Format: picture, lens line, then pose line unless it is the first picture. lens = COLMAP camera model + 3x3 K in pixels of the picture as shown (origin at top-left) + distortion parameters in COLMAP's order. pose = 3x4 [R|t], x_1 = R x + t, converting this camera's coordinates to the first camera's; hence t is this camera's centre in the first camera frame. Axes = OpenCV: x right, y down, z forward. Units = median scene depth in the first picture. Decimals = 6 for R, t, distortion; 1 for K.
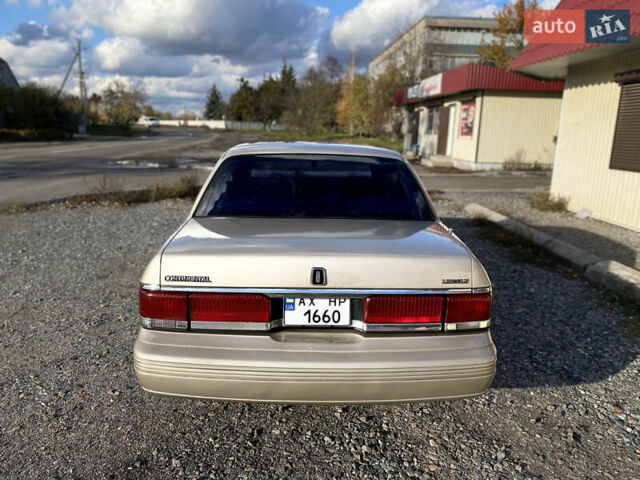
lens RADIAL K [[485.8, 0, 315.9], [0, 485.8, 240.7], [0, 0, 1]] dist [0.061849, -0.054665]
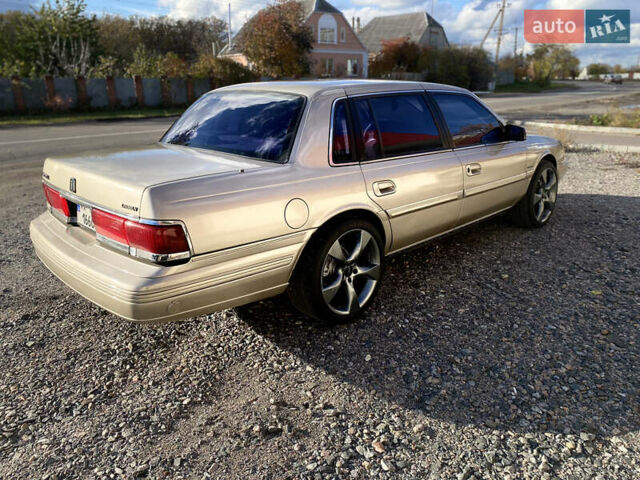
lens RADIAL K [[485.8, 0, 315.9], [0, 485.8, 240.7], [0, 0, 1]] dist [0.061849, -0.054665]
pose [[0.680623, 0.203210, -0.703888, 0.751423], [-0.147582, 0.979097, 0.139957, -0.024650], [0.717615, 0.008623, 0.696387, 0.338161]]
